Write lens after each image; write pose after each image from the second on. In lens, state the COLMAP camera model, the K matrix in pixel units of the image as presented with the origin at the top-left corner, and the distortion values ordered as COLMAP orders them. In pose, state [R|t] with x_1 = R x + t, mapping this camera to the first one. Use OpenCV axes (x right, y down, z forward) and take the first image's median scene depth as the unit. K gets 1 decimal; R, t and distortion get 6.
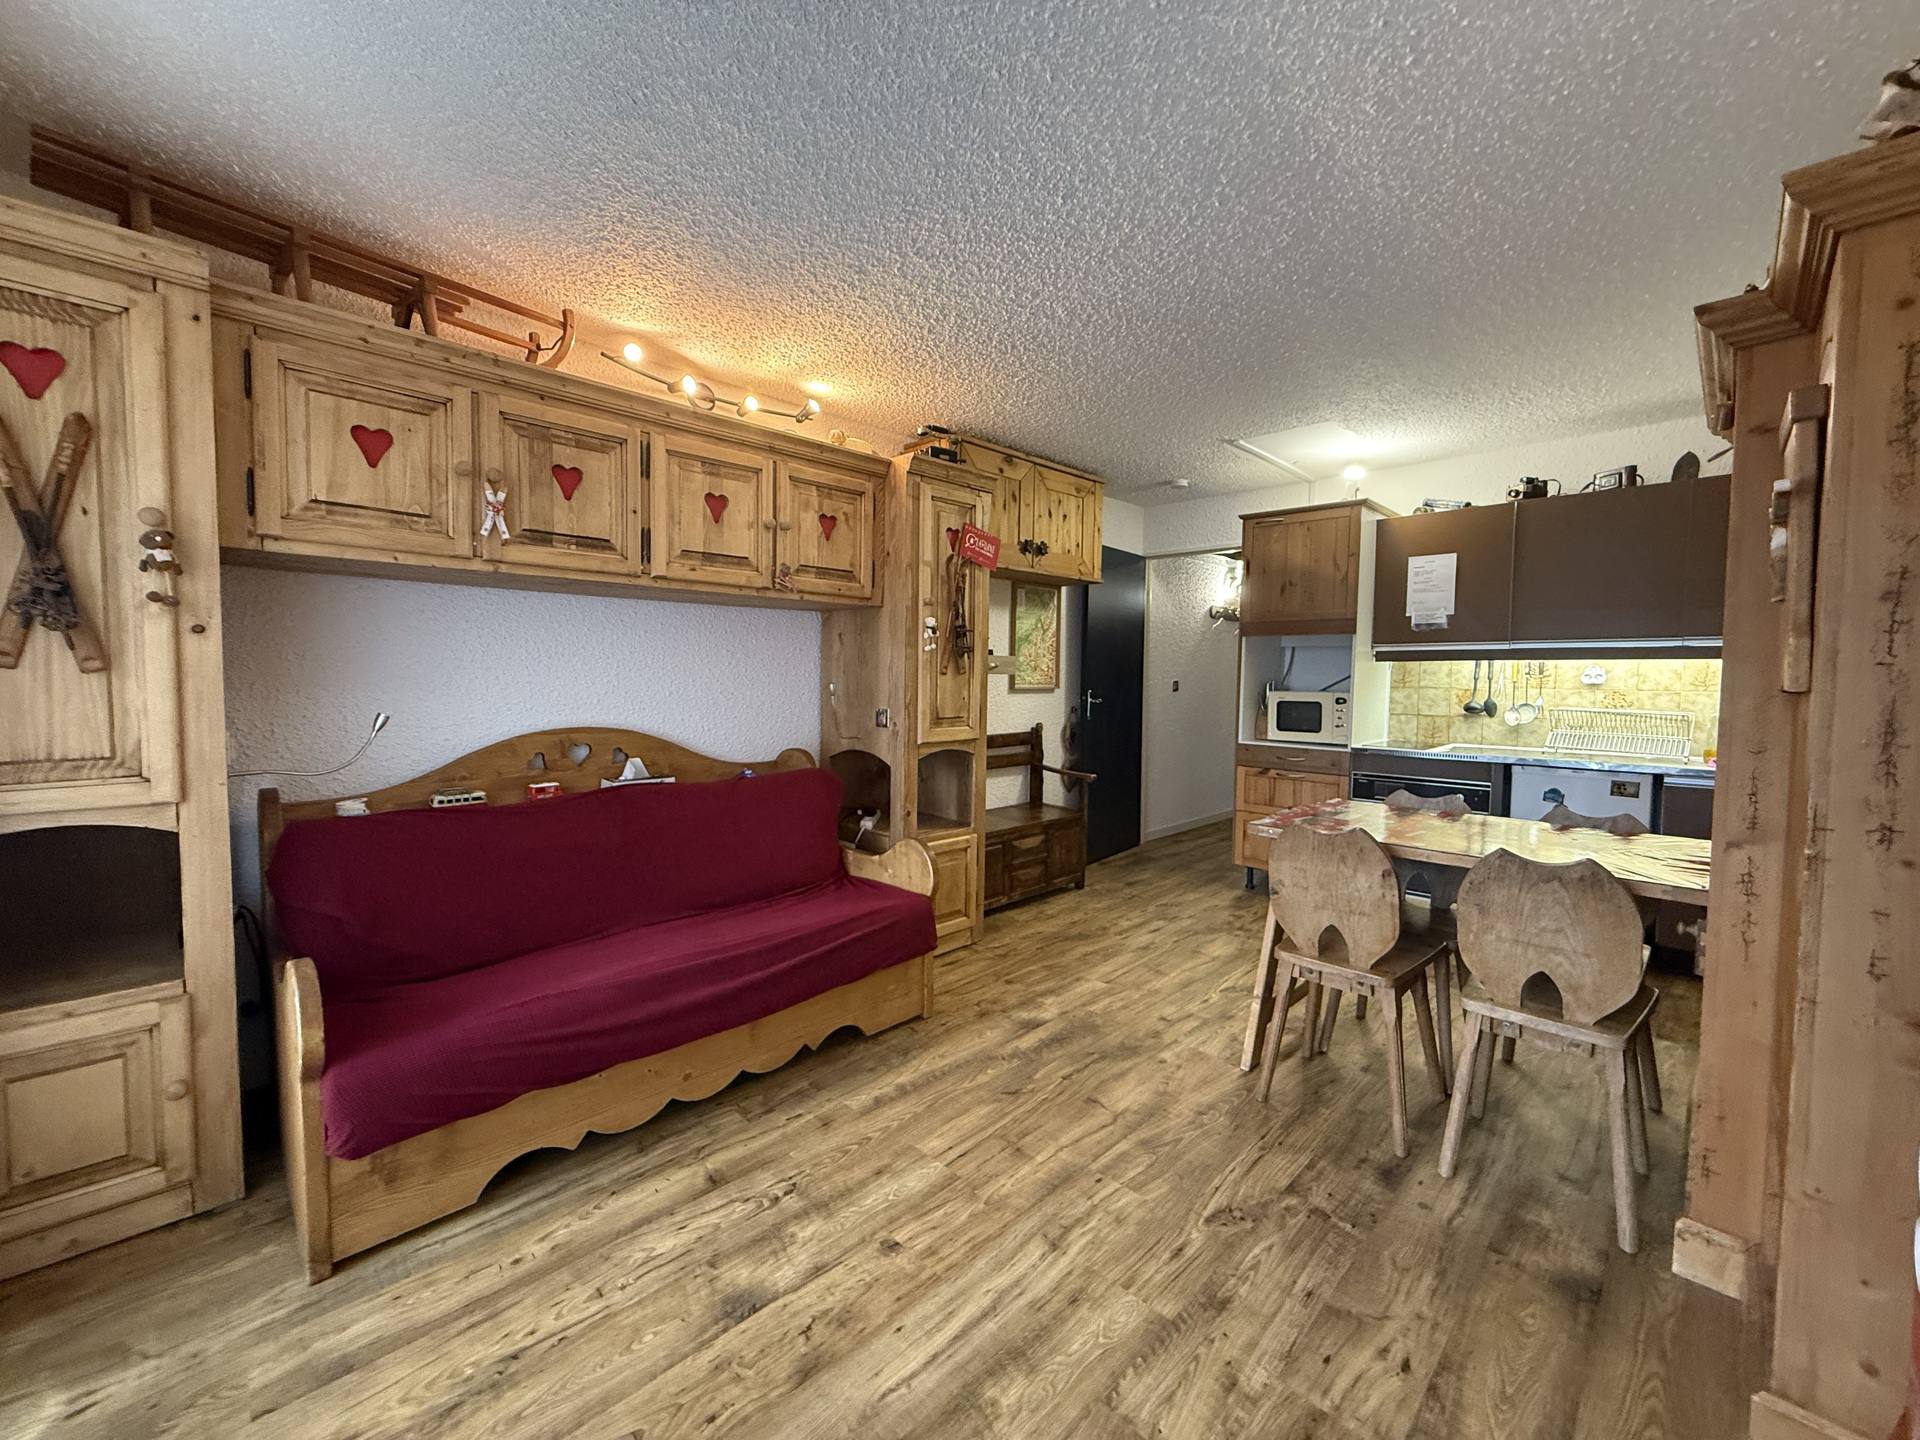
lens RADIAL K [[761.3, 0, 956.6], [0, 761.3, 712.9], [0, 0, 1]] dist [0.000284, -0.000176]
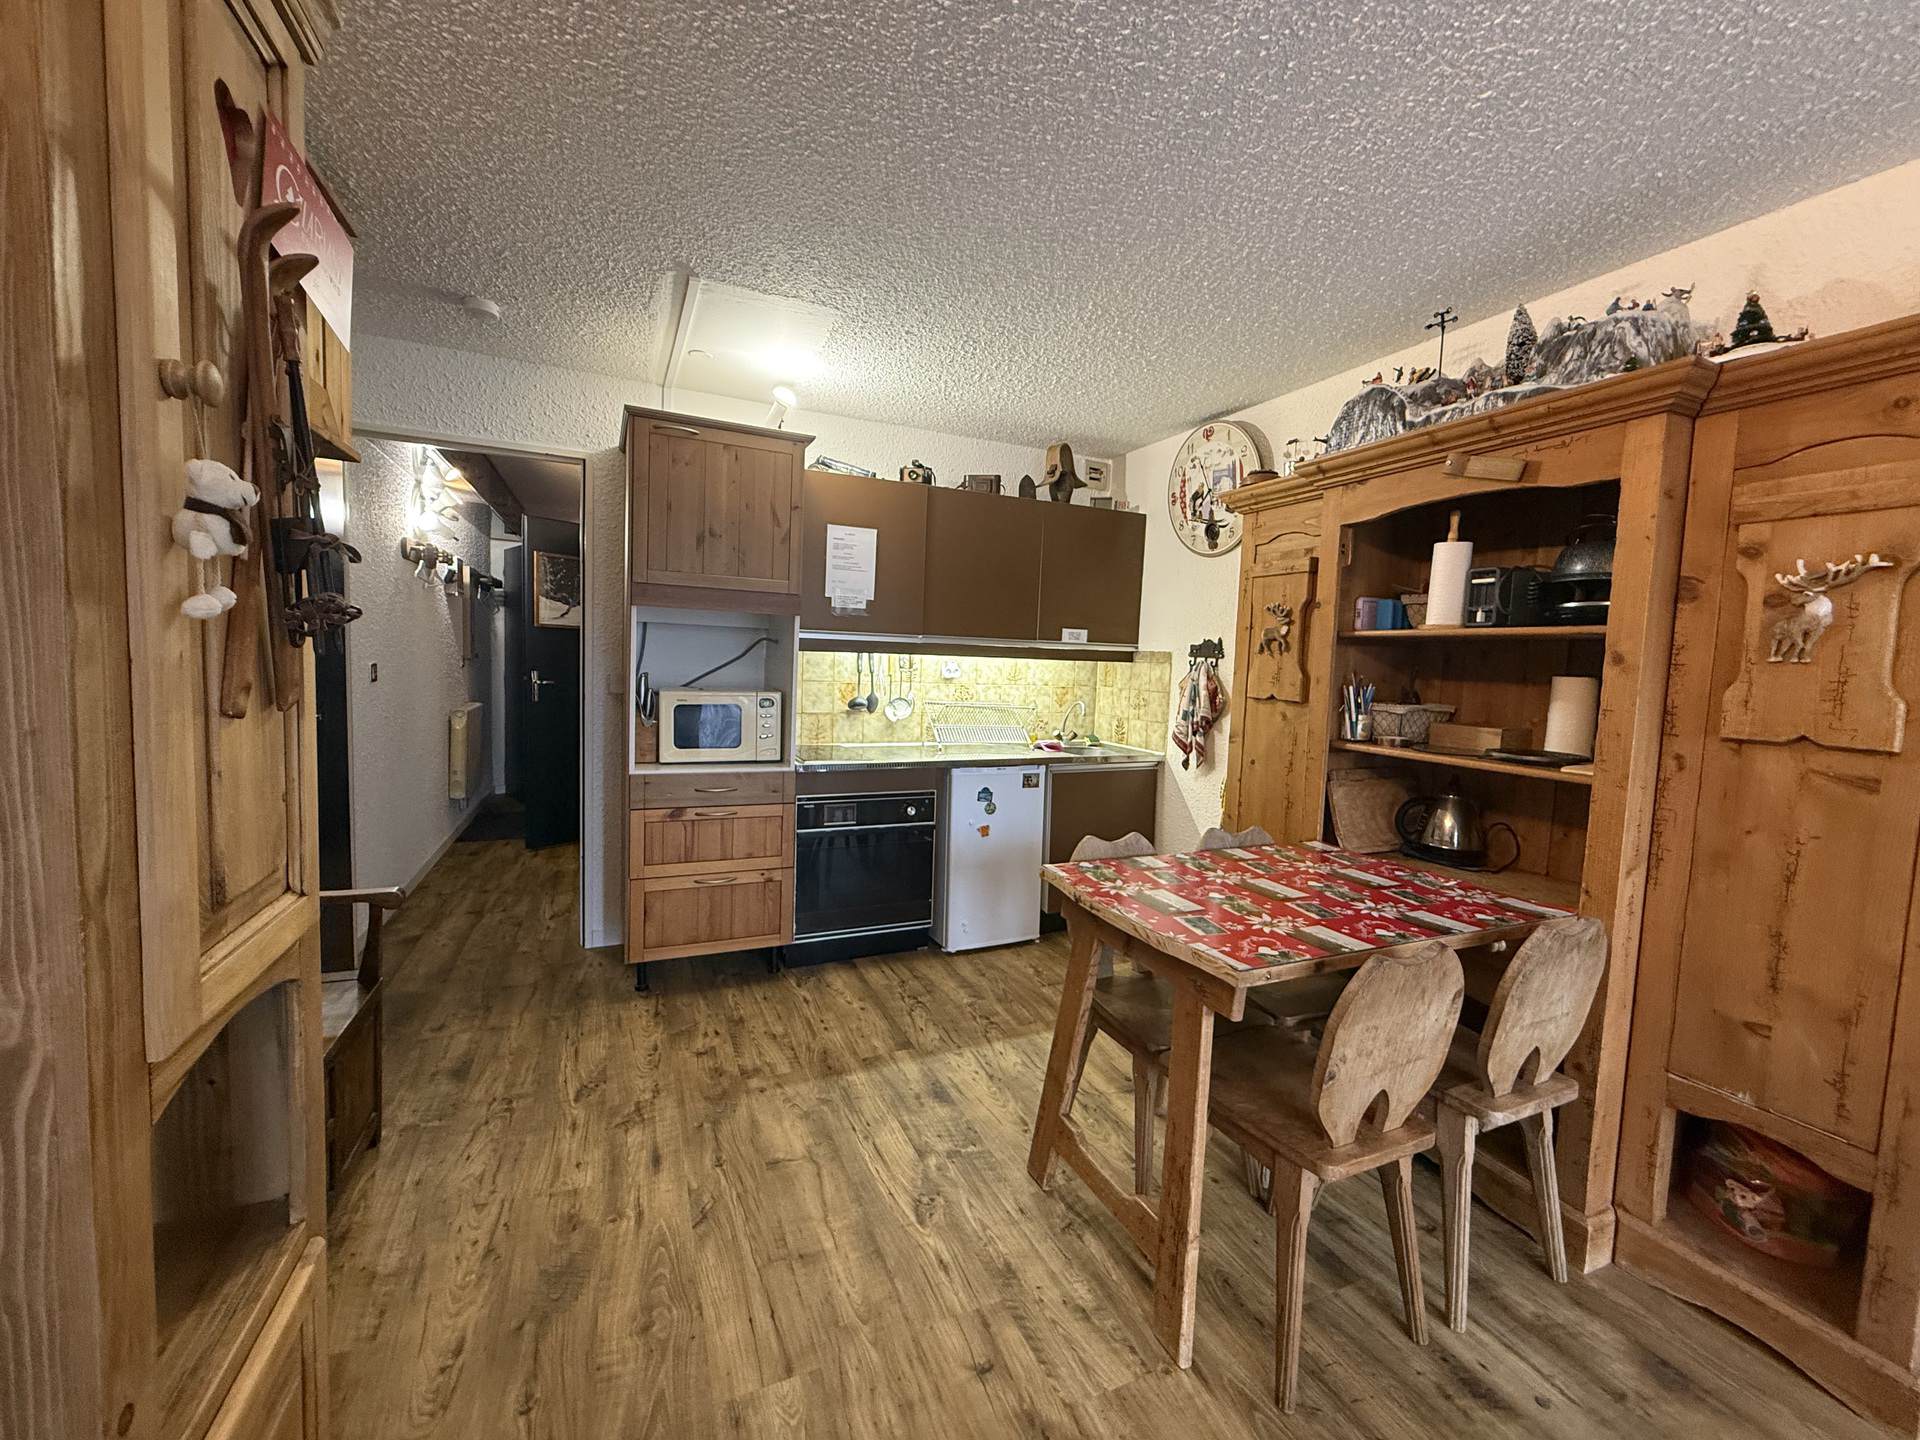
lens RADIAL K [[761.3, 0, 952.7], [0, 761.3, 715.6], [0, 0, 1]] dist [0.000284, -0.000176]
pose [[0.361311, -0.066272, 0.930087, -0.134796], [0.013191, 0.997735, 0.065967, -0.054718], [-0.932352, -0.011566, 0.361367, 0.606863]]
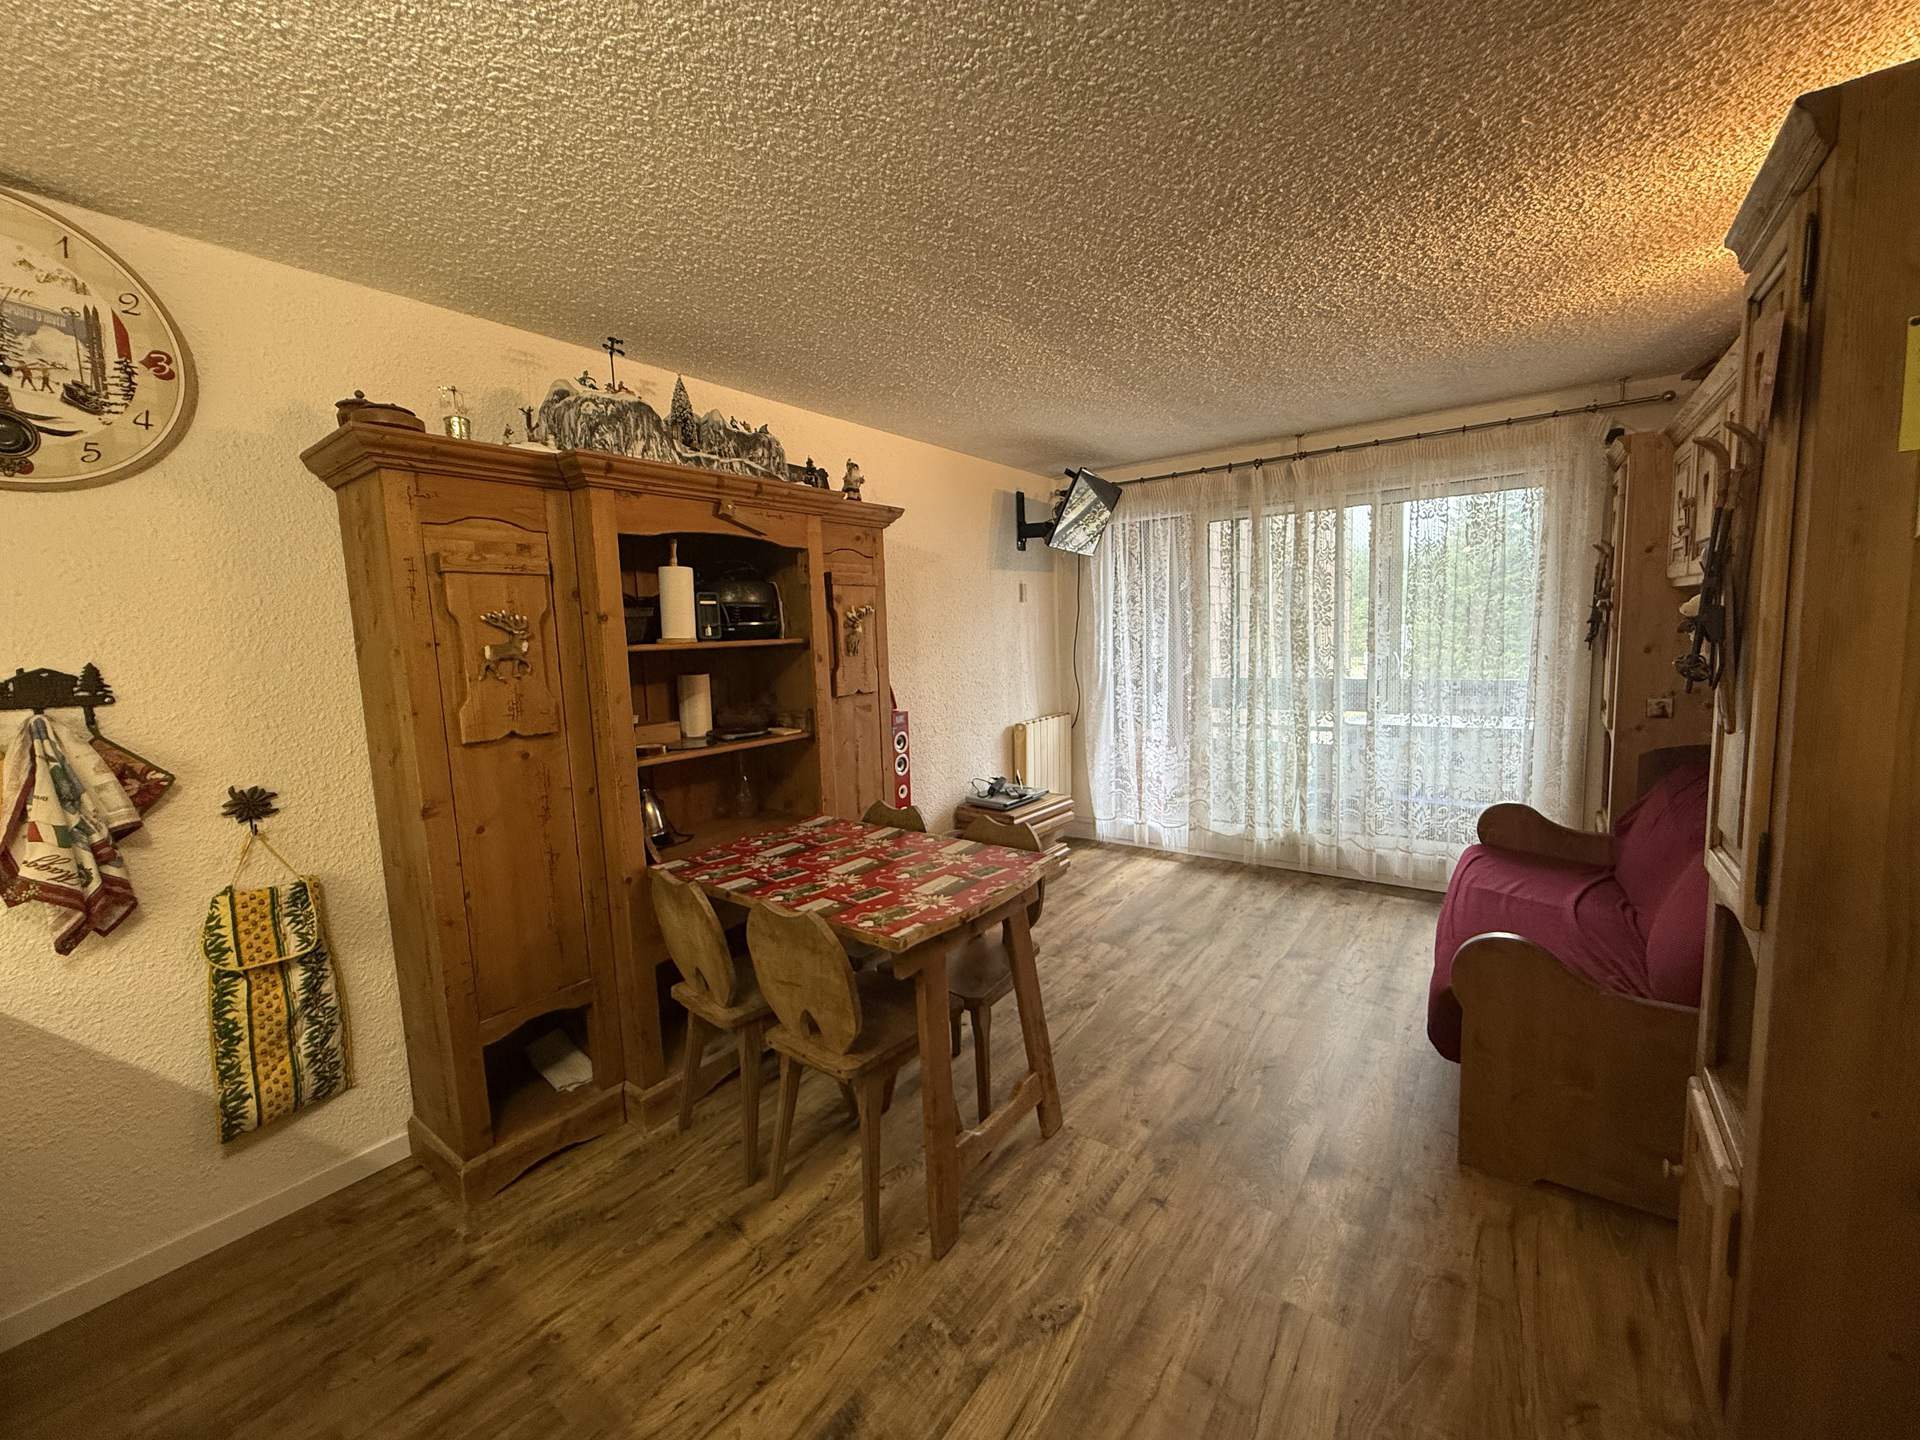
lens RADIAL K [[761.3, 0, 955.8], [0, 761.3, 715.7], [0, 0, 1]] dist [0.000284, -0.000176]
pose [[-0.988133, 0.044675, -0.146959, 0.392185], [0.020925, 0.987000, 0.159350, -0.113015], [0.152168, 0.154384, -0.976223, 1.150462]]
